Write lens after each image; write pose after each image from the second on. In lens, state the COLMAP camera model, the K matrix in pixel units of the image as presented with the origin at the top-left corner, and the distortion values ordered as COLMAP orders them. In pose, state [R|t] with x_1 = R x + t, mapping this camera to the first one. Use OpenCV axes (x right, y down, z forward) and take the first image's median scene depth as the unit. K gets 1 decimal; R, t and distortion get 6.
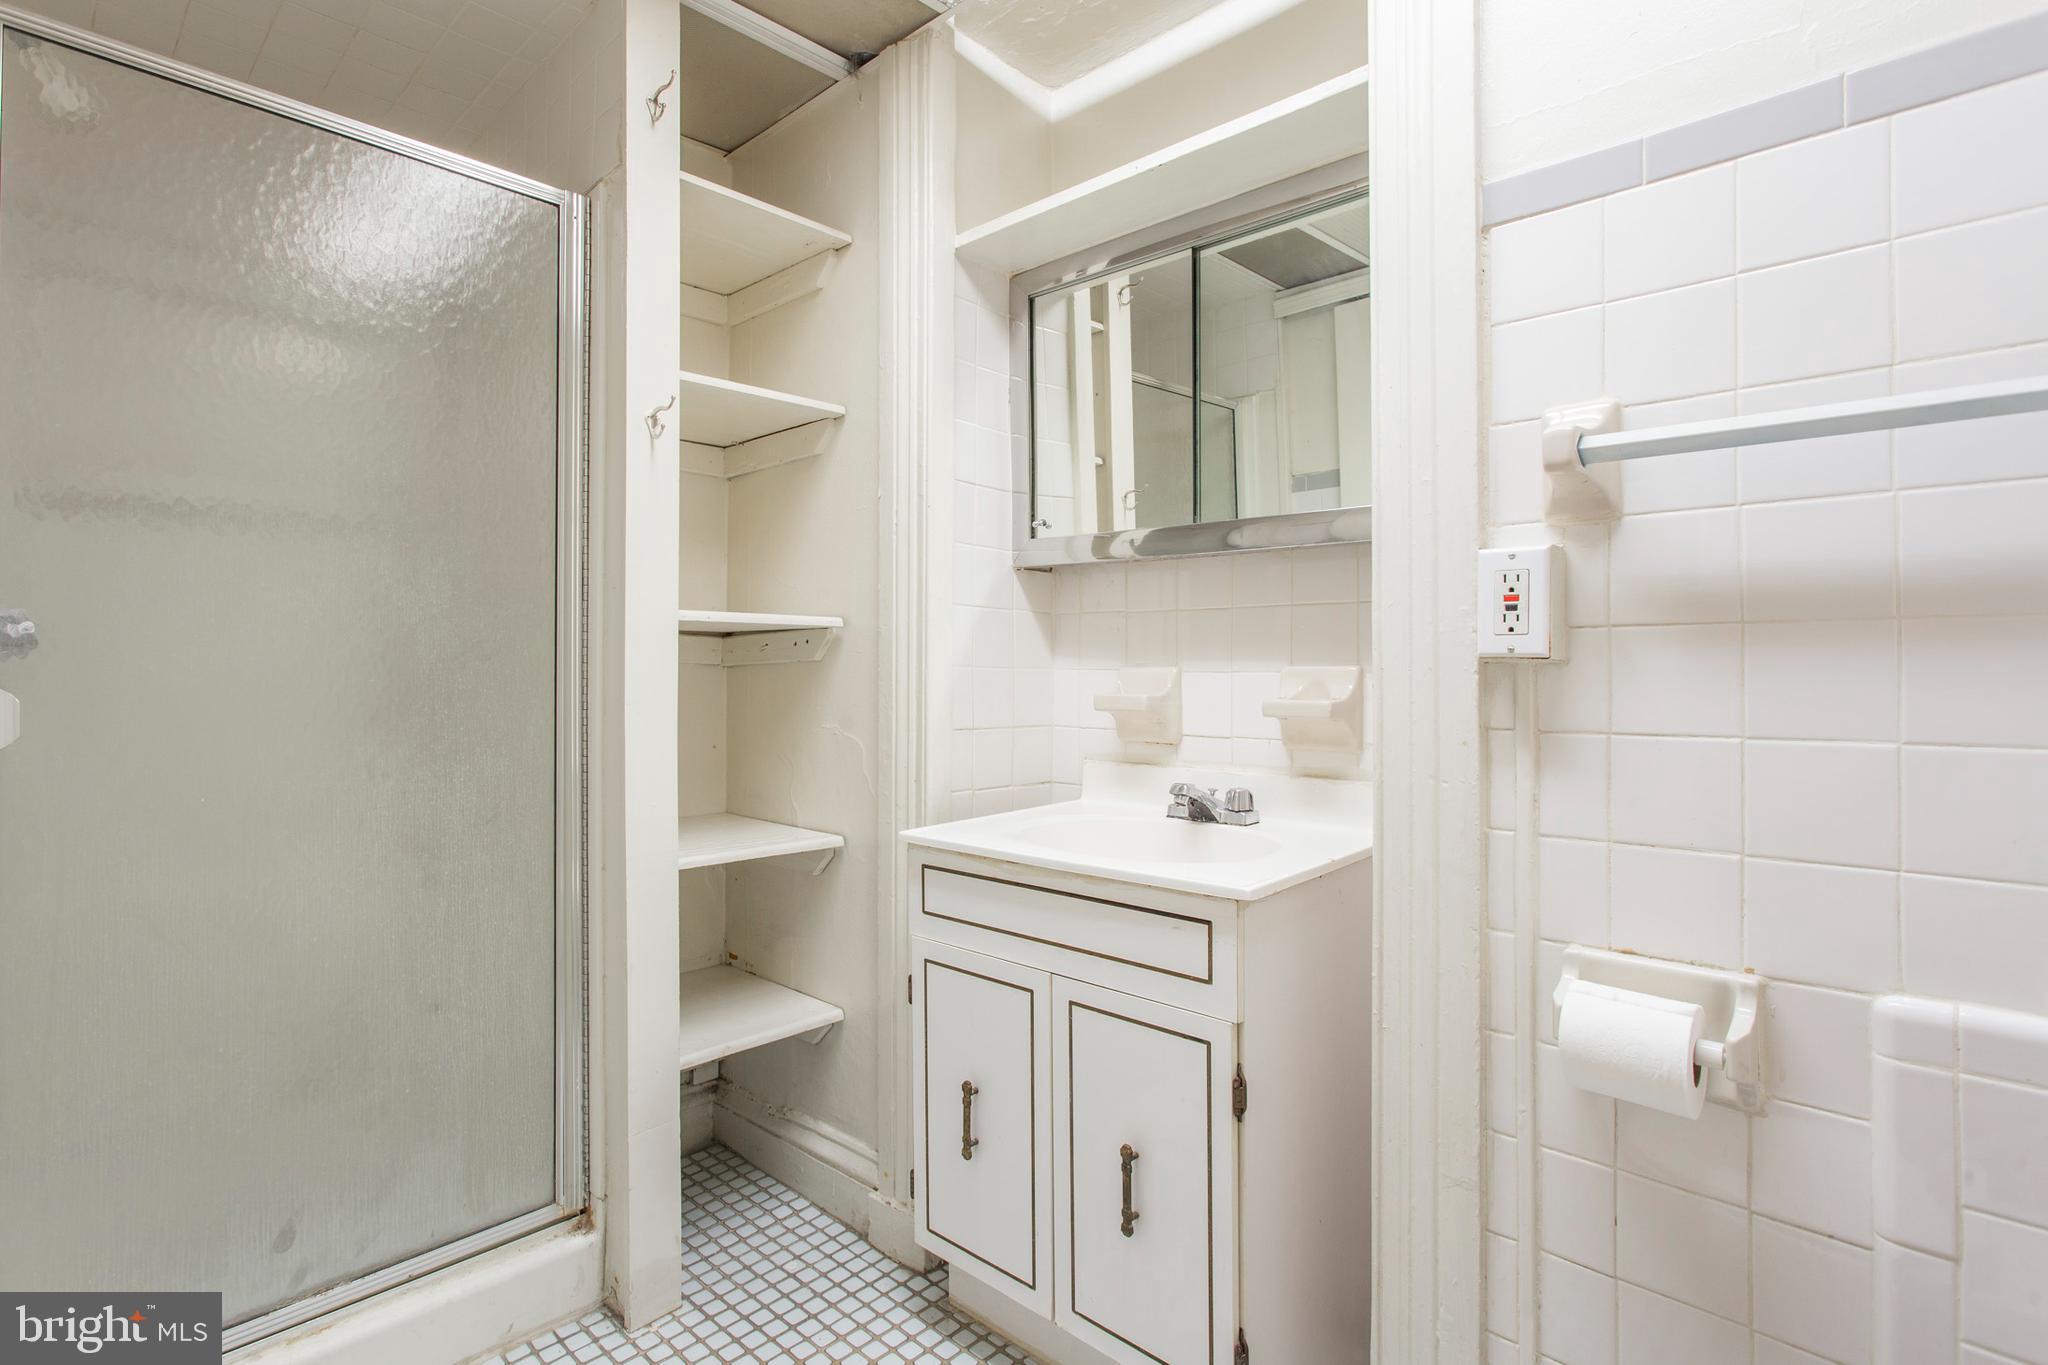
lens RADIAL K [[1020.1, 0, 1001.3], [0, 1020.1, 658.6], [0, 0, 1]] dist [-0.016582, 0.001970]
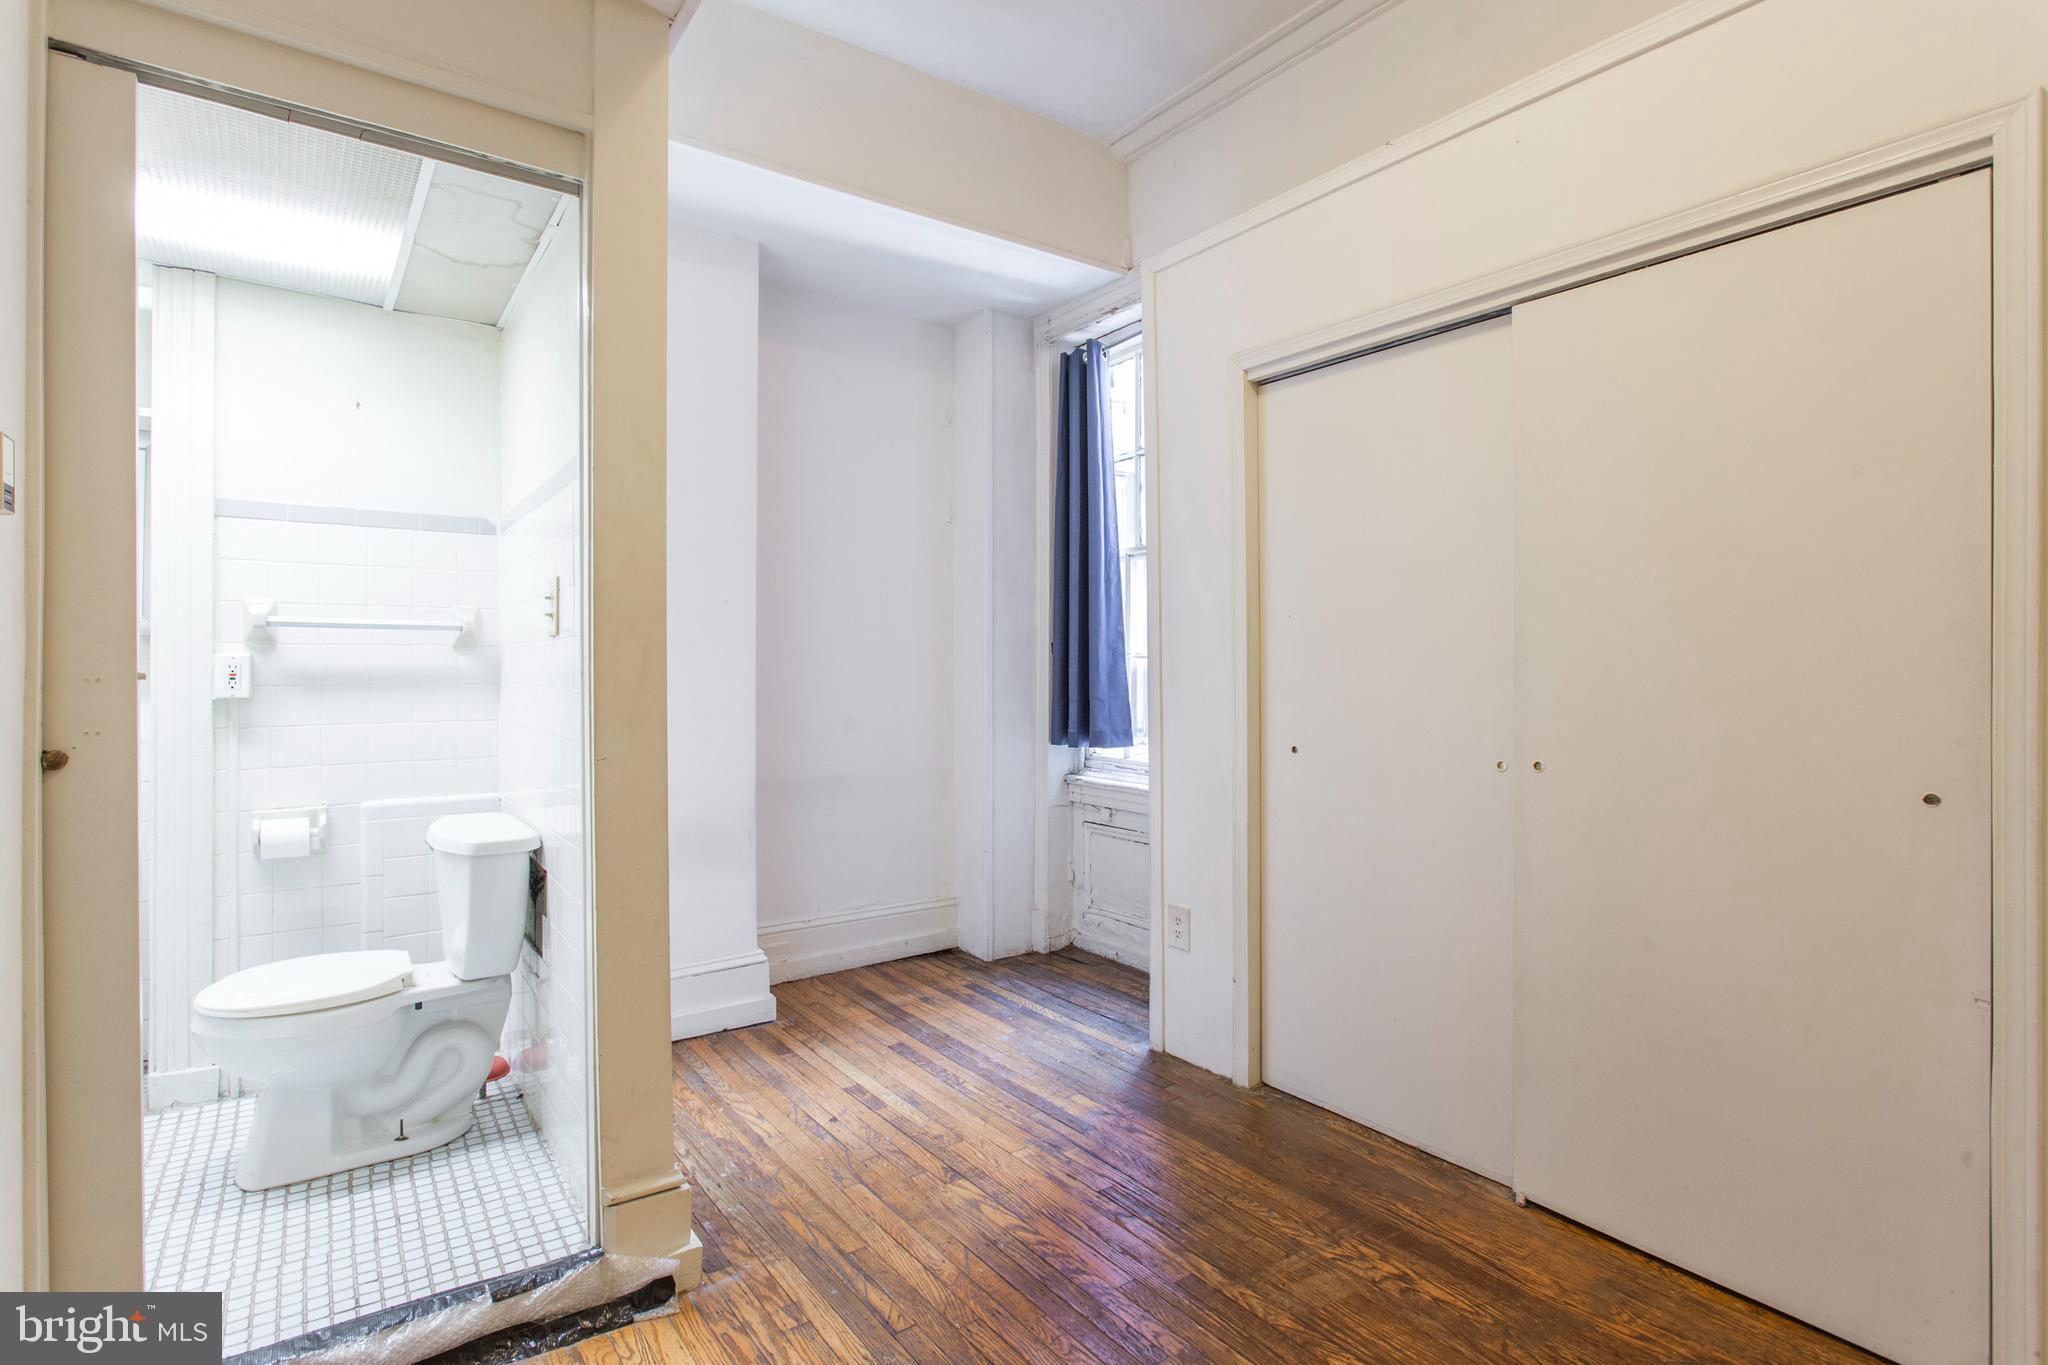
lens RADIAL K [[1002.9, 0, 996.1], [0, 1002.9, 663.2], [0, 0, 1]] dist [-0.017390, 0.000039]
pose [[0.174813, 0.003045, 0.984597, -1.264669], [-0.005779, 0.999981, -0.002066, -0.075850], [-0.984585, -0.005329, 0.174828, -1.025236]]
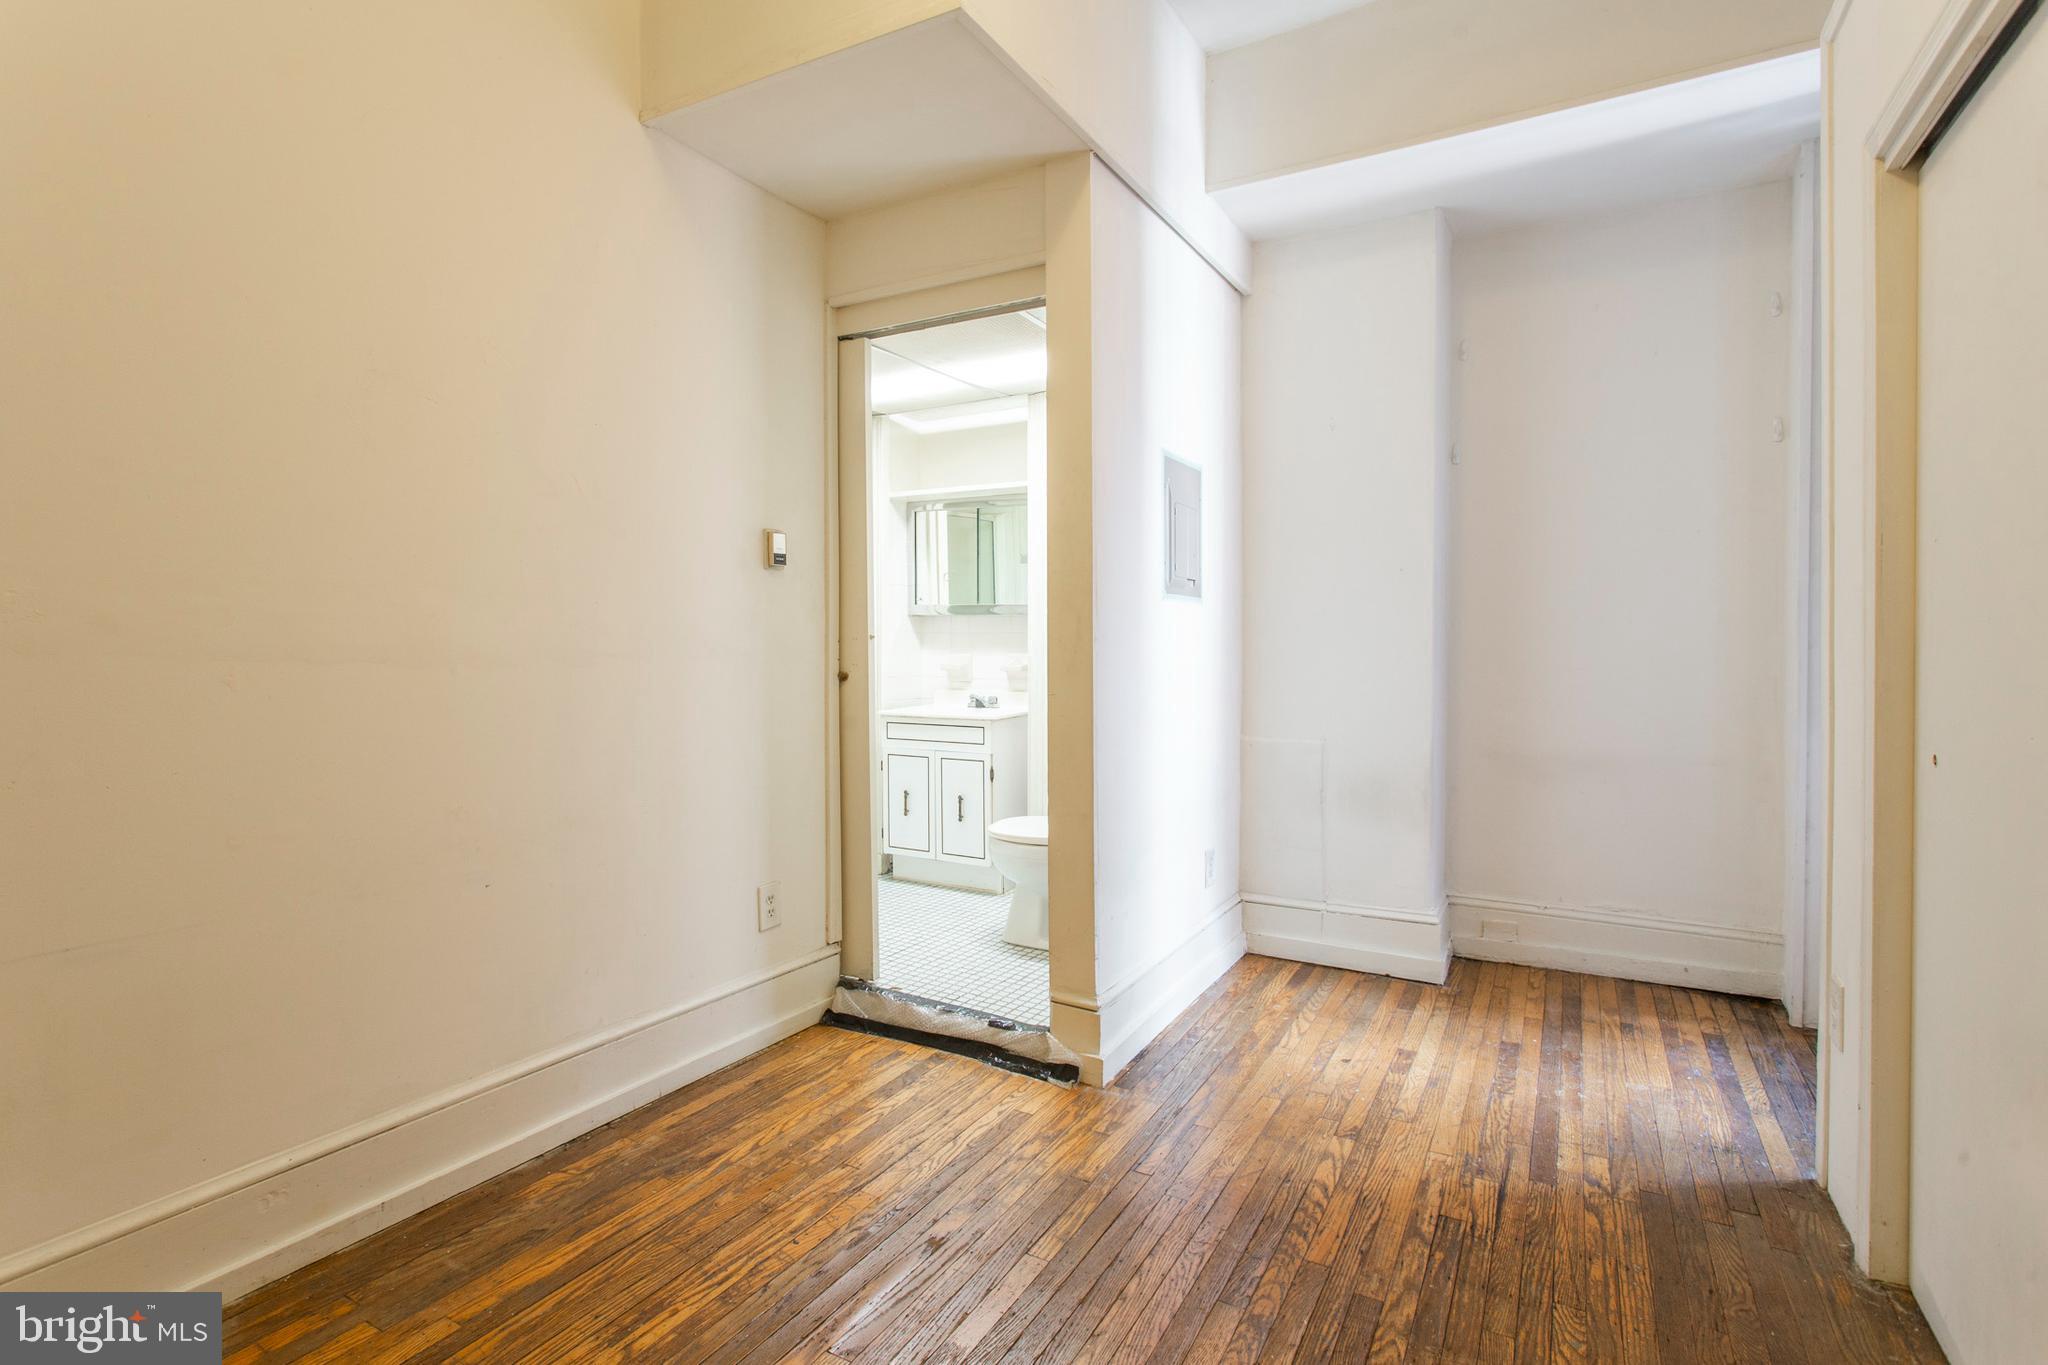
lens RADIAL K [[1020.1, 0, 1001.3], [0, 1020.1, 658.6], [0, 0, 1]] dist [-0.016582, 0.001970]
pose [[0.974110, -0.006436, 0.225984, -0.504182], [0.000642, 0.999669, 0.025704, -0.067751], [-0.226075, -0.024894, 0.973792, -2.319912]]
